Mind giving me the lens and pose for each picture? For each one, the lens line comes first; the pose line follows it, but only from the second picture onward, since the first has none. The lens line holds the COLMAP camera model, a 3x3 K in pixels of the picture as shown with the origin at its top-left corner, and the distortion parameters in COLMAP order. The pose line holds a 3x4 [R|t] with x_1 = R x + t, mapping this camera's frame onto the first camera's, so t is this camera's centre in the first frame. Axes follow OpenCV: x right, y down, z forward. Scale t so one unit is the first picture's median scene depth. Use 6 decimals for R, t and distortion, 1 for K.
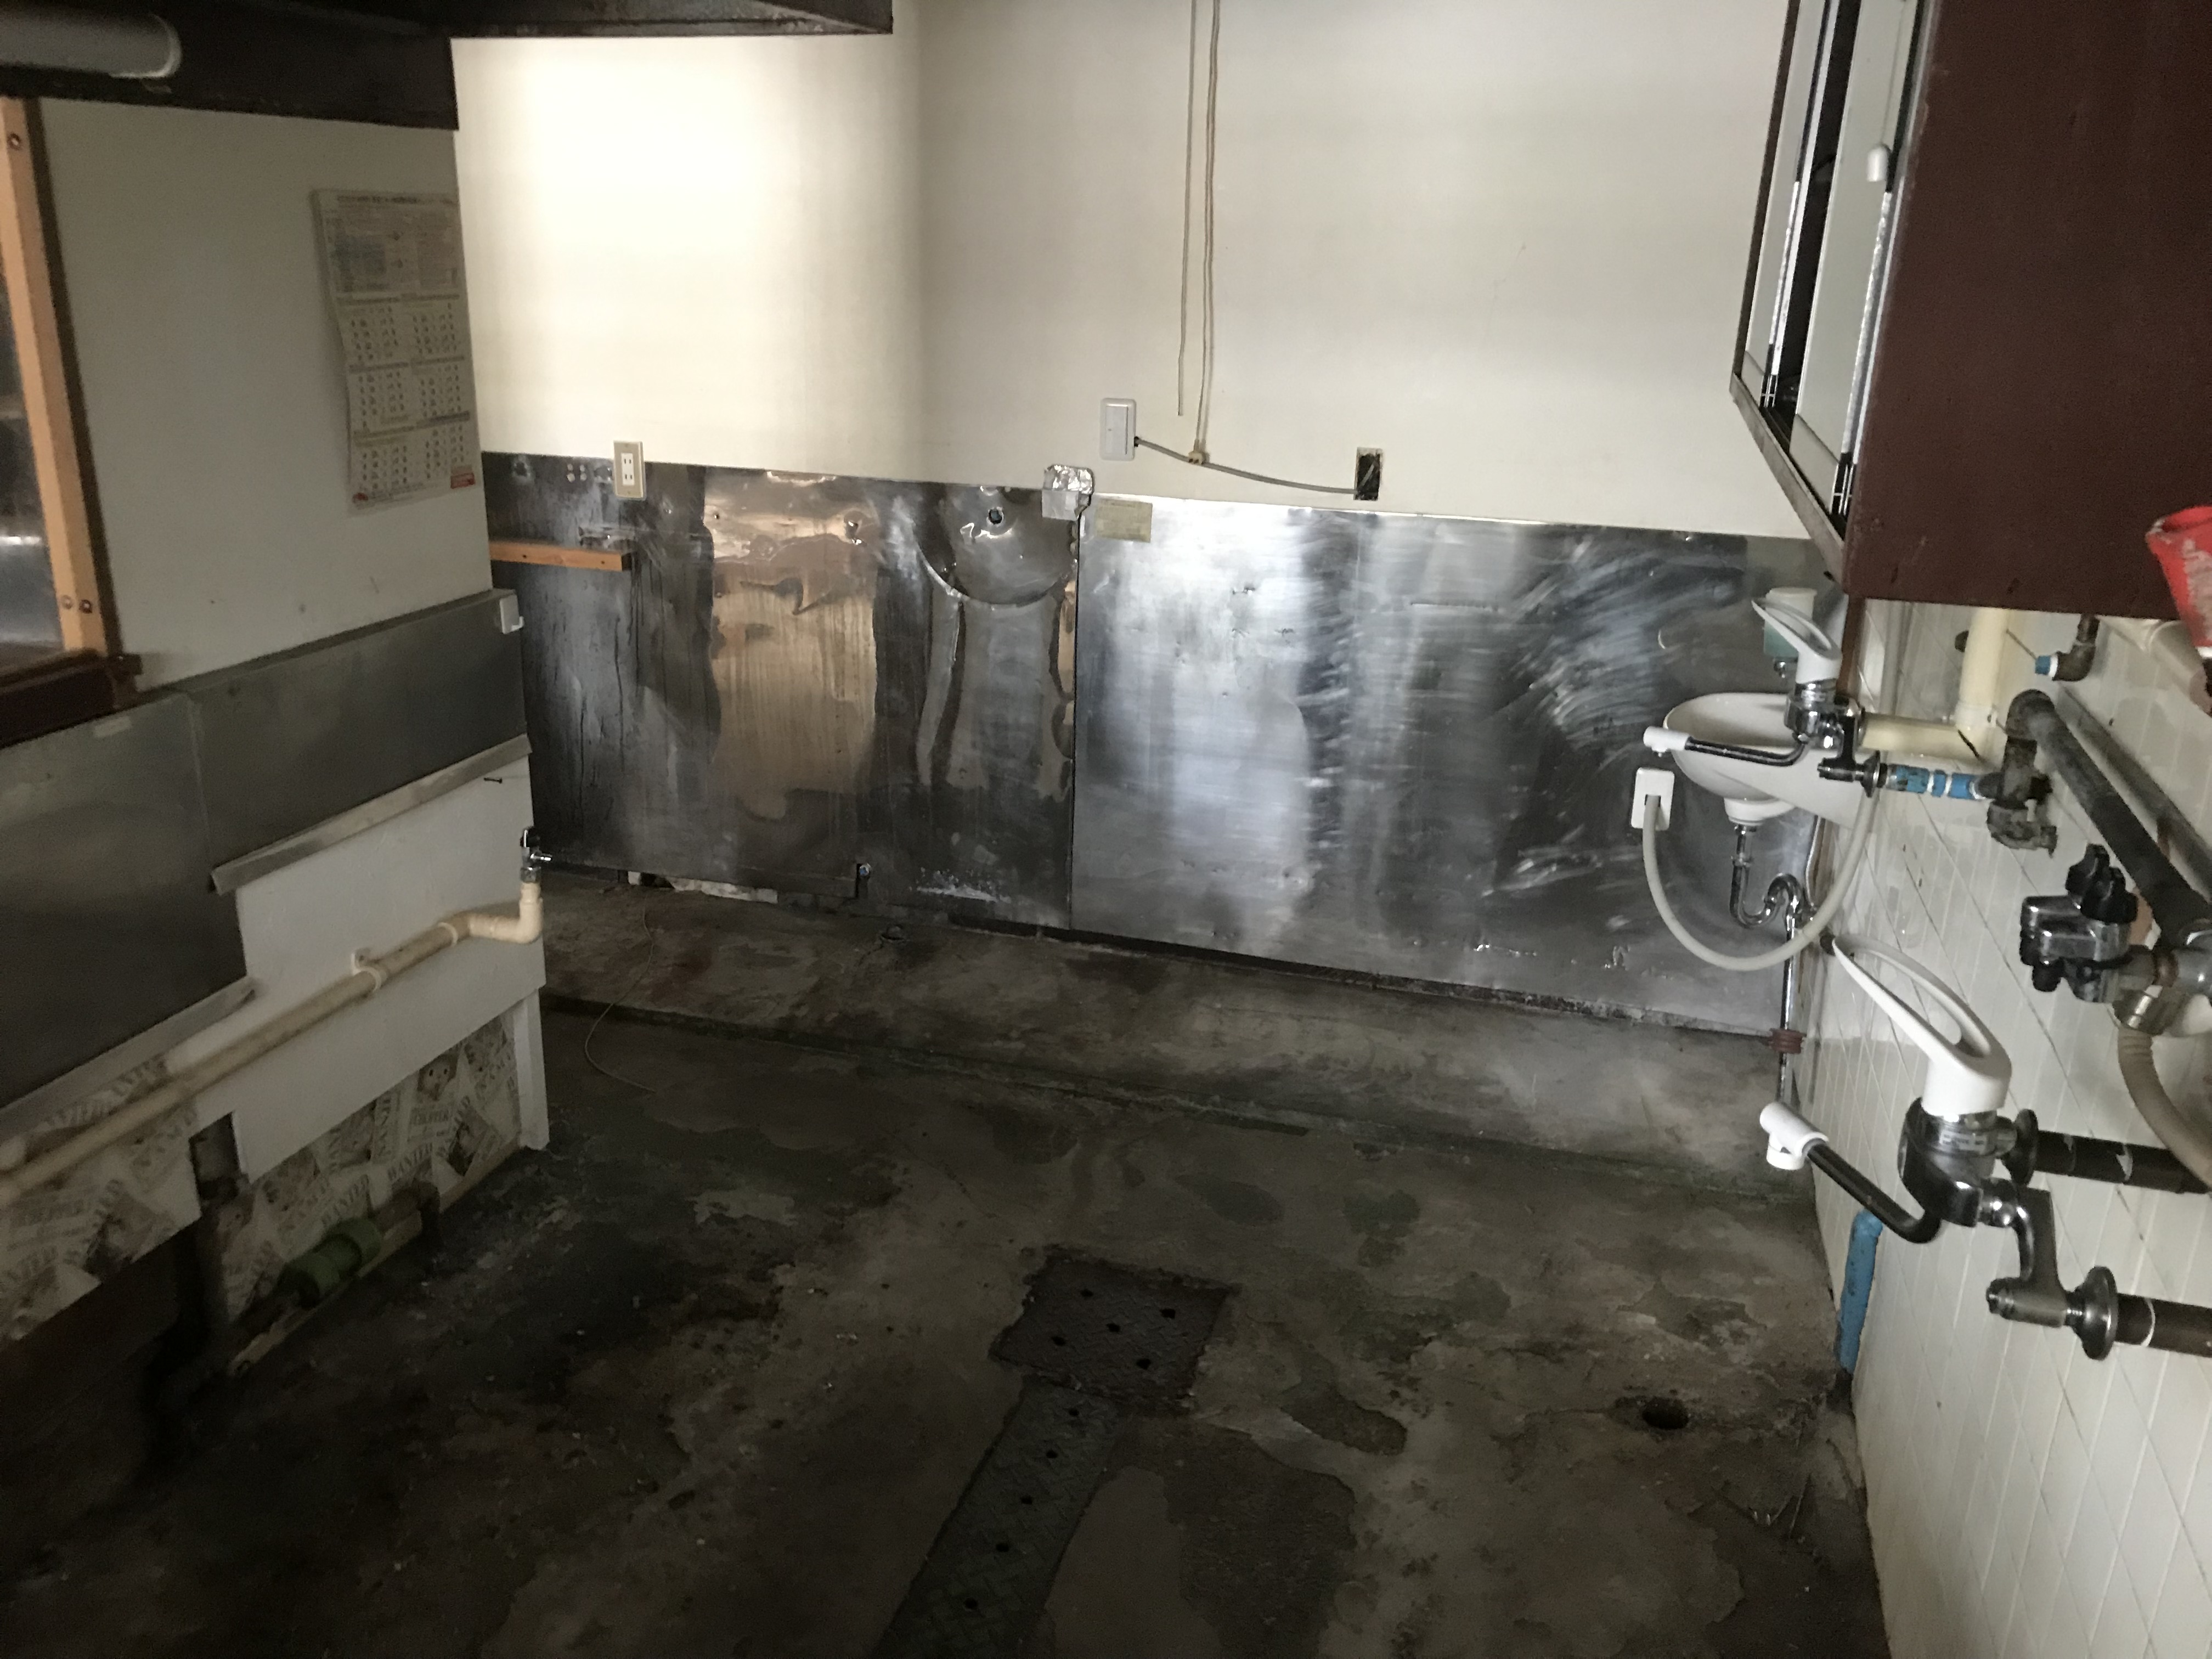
lens RADIAL K [[1833.2, 0, 1098.2], [0, 1833.2, 835.8], [0, 0, 1]] dist [0.055017, -0.067885]
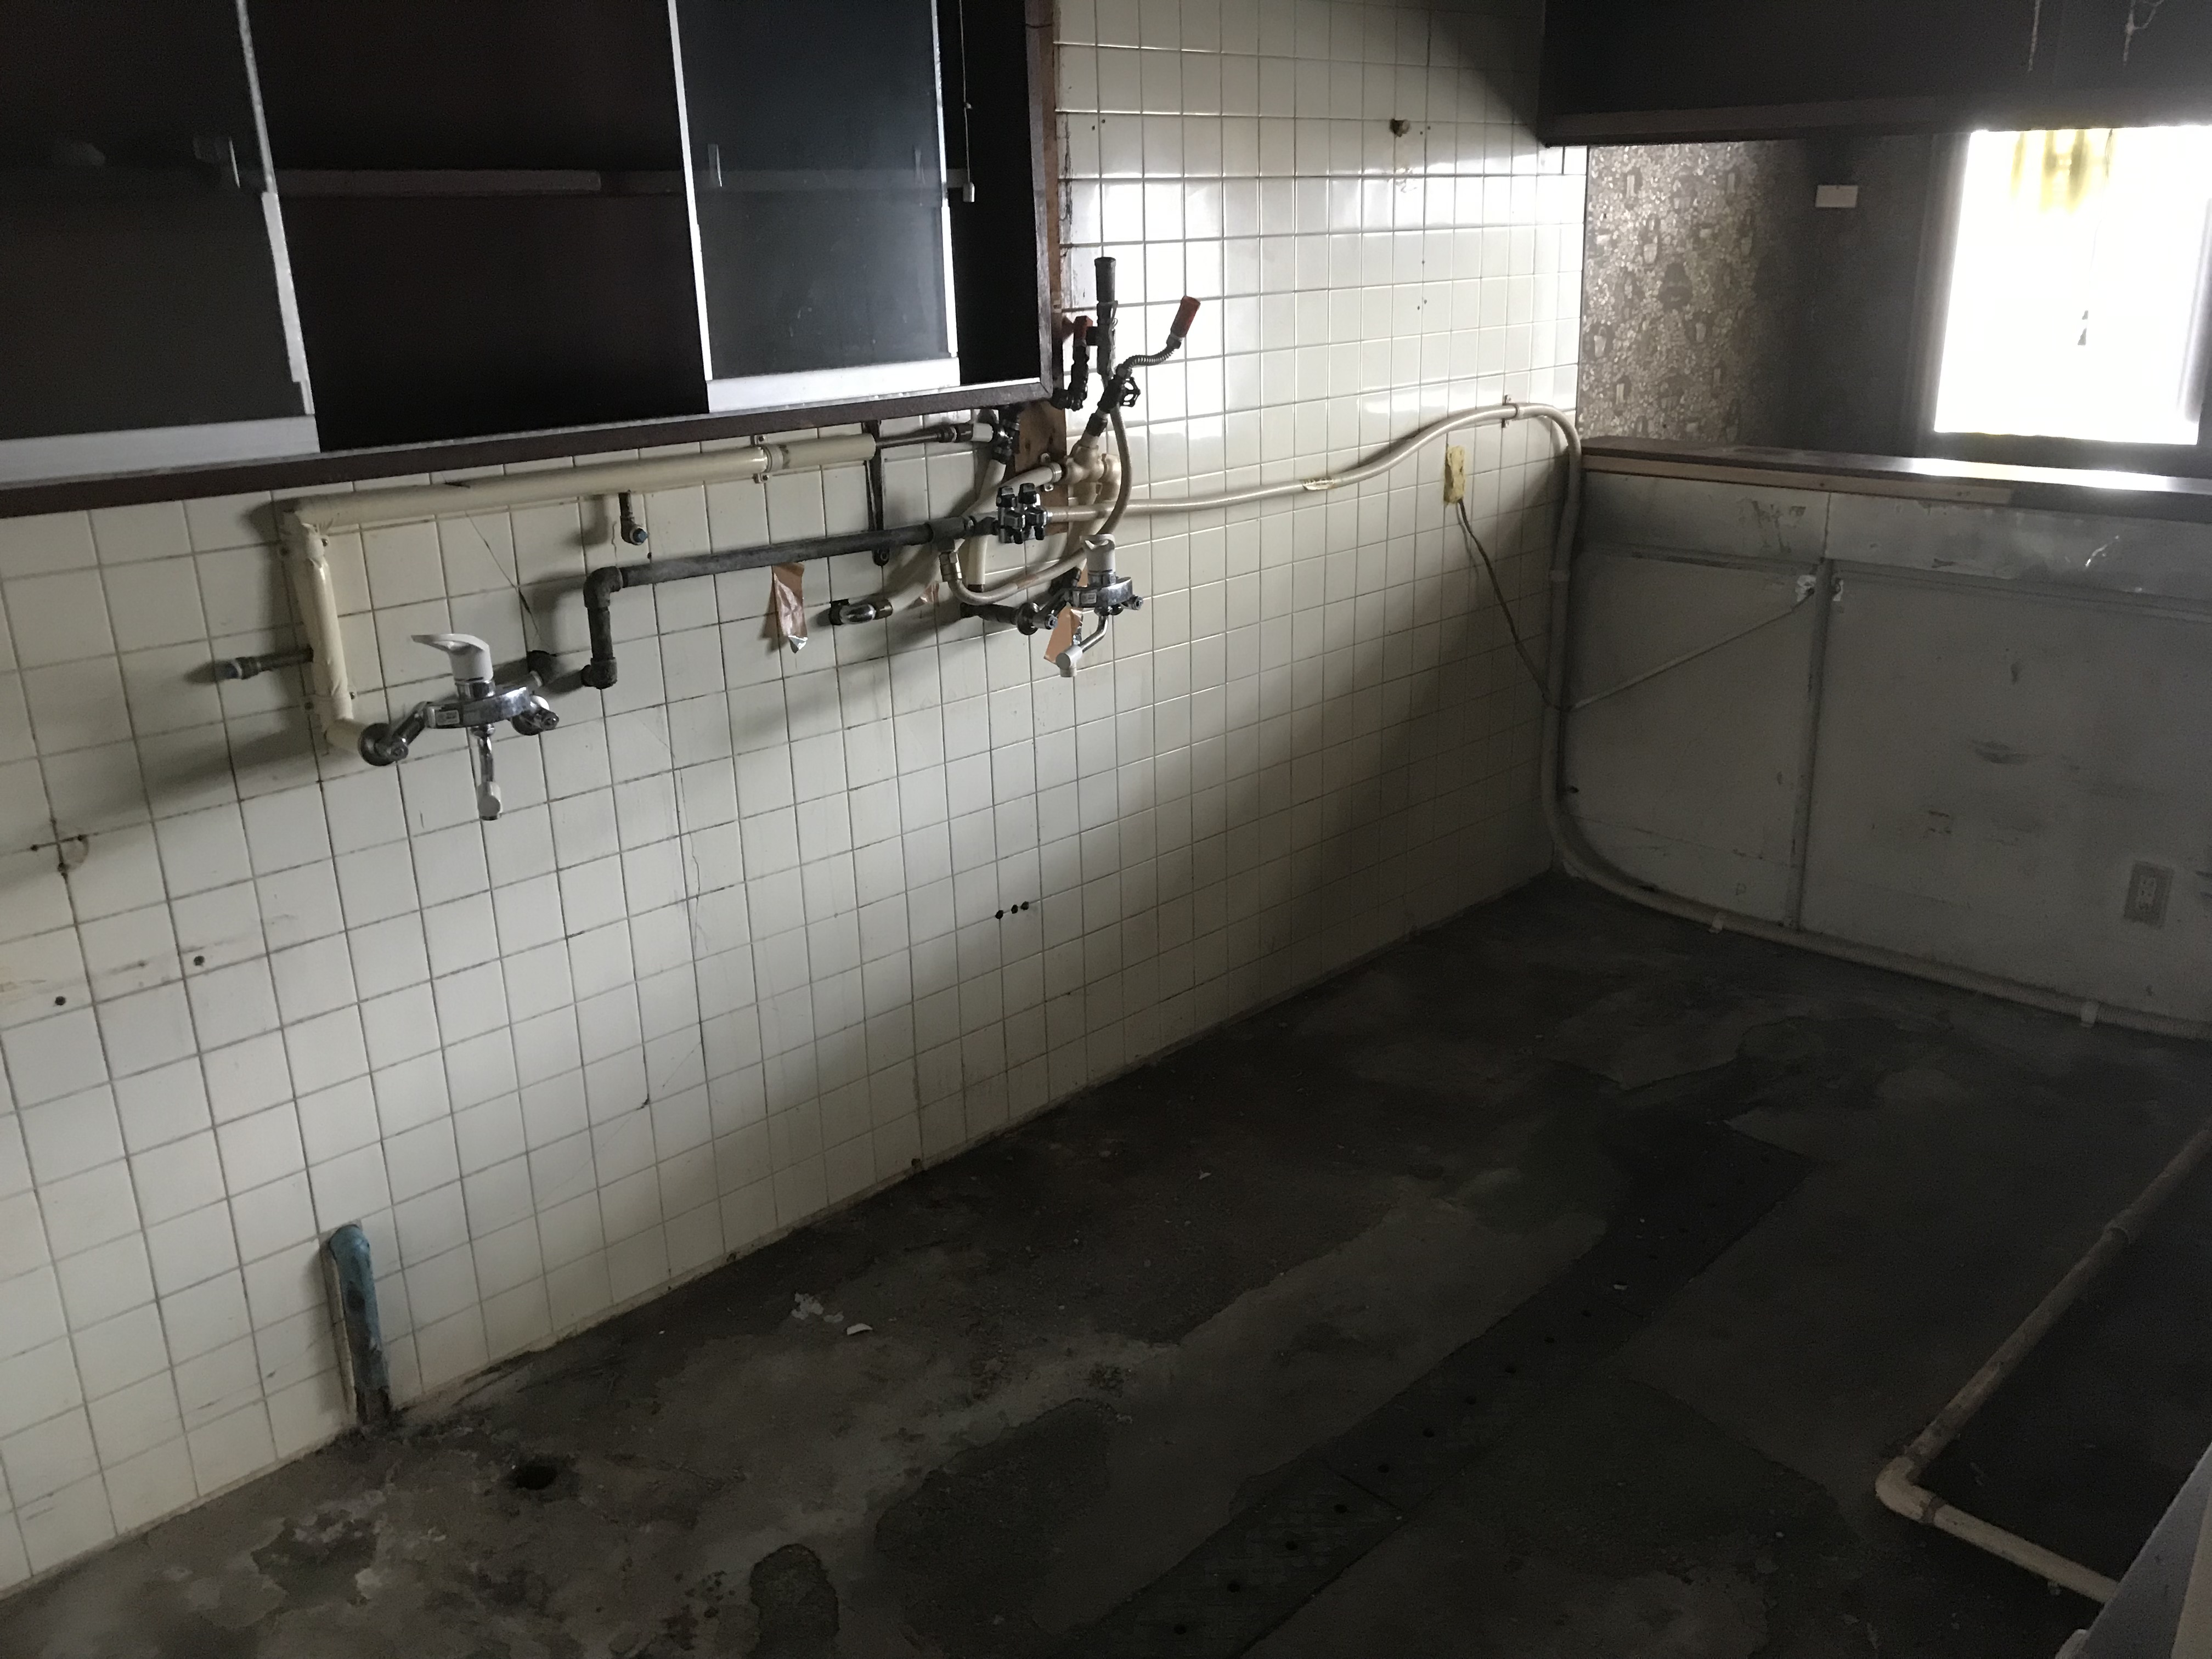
lens RADIAL K [[1833.2, 0, 1098.2], [0, 1833.2, 835.8], [0, 0, 1]] dist [0.055017, -0.067885]
pose [[-0.879171, -0.133149, 0.457526, -0.318744], [0.169616, 0.809832, 0.561607, -0.409702], [-0.445297, 0.571353, -0.689396, 1.251469]]
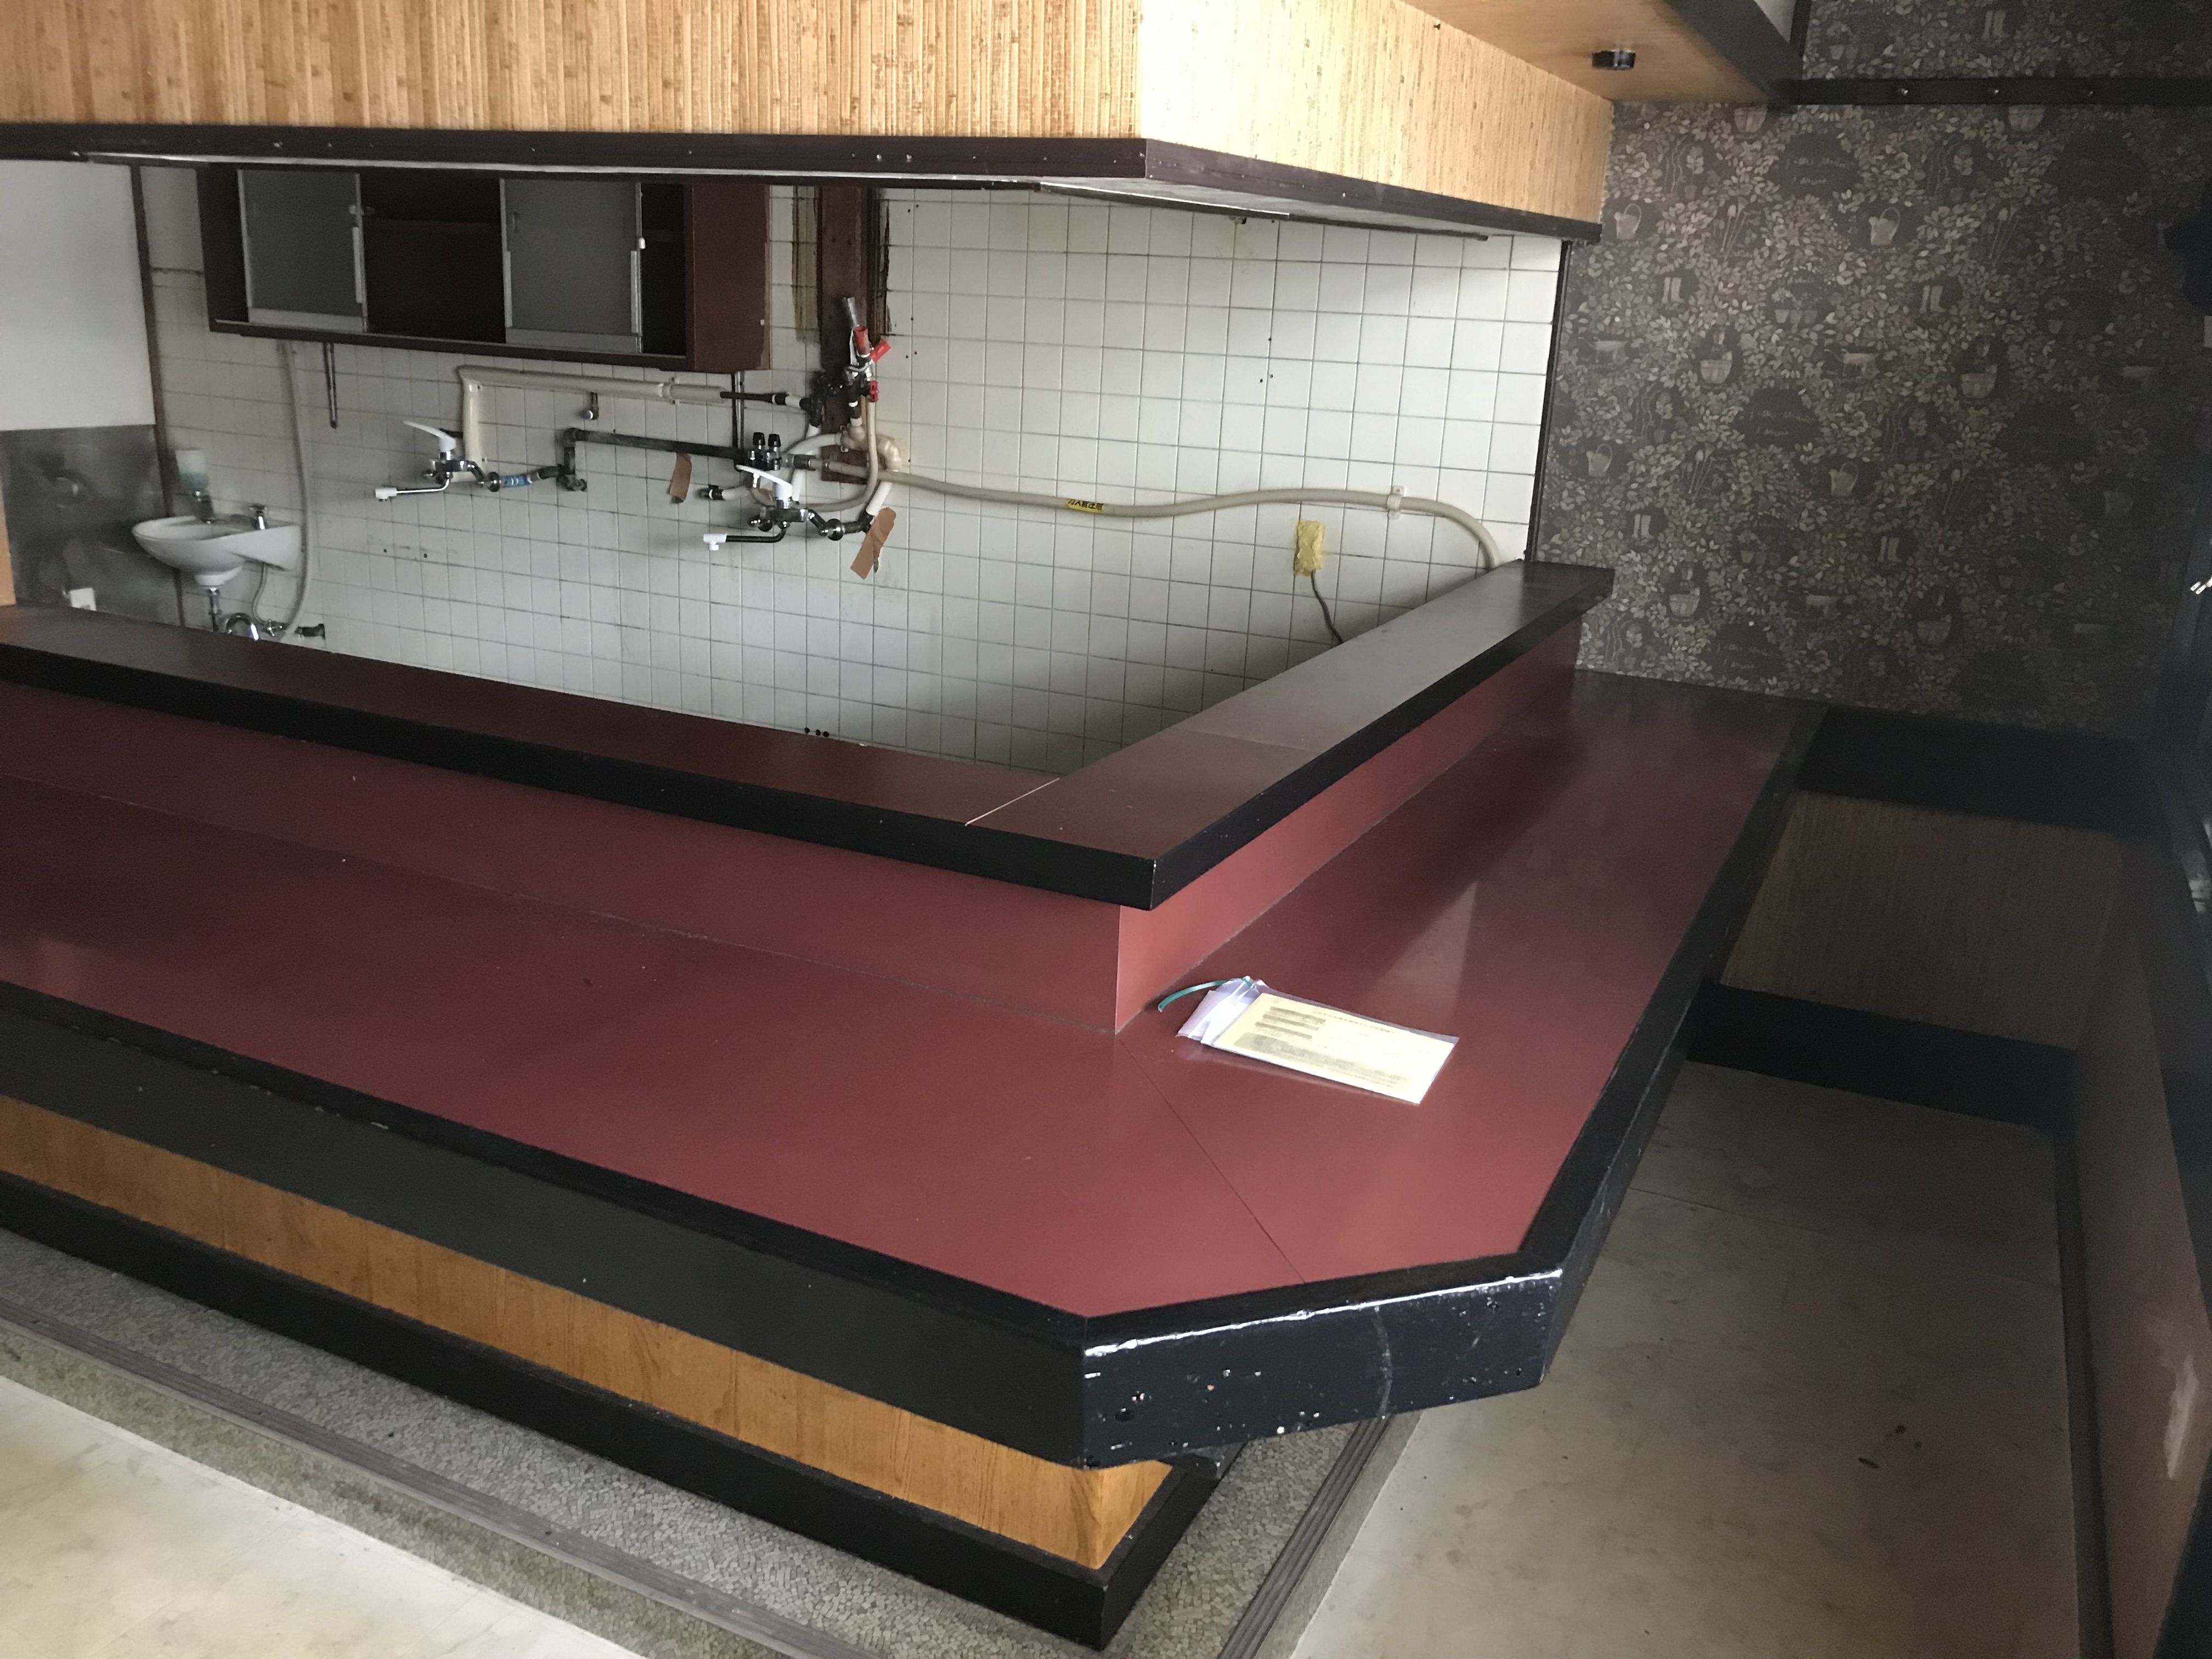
lens RADIAL K [[1833.2, 0, 1098.2], [0, 1833.2, 835.8], [0, 0, 1]] dist [0.055017, -0.067885]
pose [[0.166915, -0.304804, 0.937675, -1.340379], [0.274382, 0.927809, 0.252754, 0.000803], [-0.947024, 0.215093, 0.238498, -0.134795]]
